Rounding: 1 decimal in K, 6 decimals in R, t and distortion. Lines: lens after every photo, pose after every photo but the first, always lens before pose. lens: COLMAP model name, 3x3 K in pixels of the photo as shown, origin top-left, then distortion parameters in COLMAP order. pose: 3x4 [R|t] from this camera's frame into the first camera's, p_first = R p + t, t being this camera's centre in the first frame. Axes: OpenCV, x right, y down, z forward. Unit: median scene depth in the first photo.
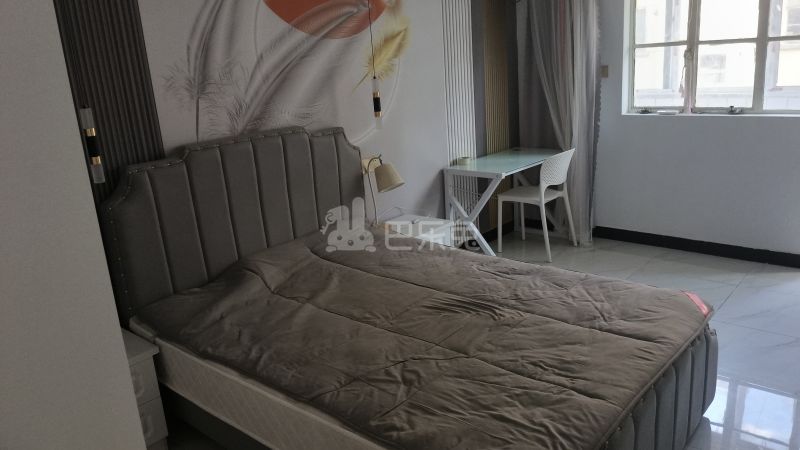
lens RADIAL K [[608.9, 0, 400.0], [0, 608.9, 225.0], [0, 0, 1]] dist [0.044496, -0.142553]
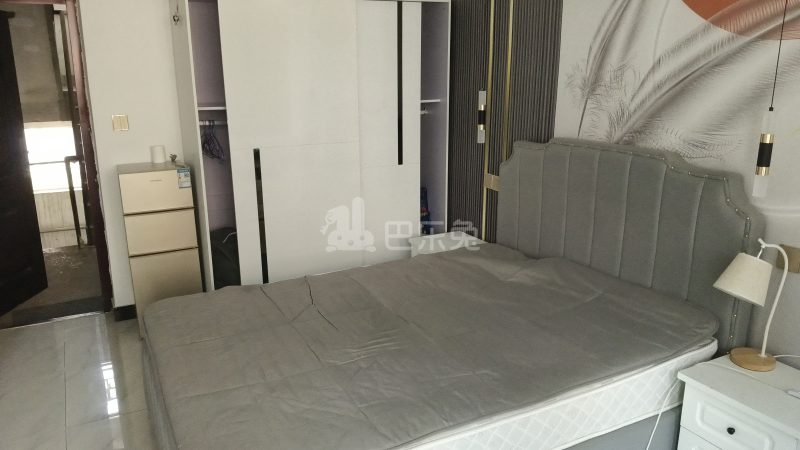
lens RADIAL K [[608.9, 0, 400.0], [0, 608.9, 225.0], [0, 0, 1]] dist [0.044496, -0.142553]
pose [[-0.365898, 0.303845, -0.879657, 0.746335], [-0.220706, 0.889908, 0.399190, -0.352660], [0.904106, 0.340208, -0.258555, 1.035953]]
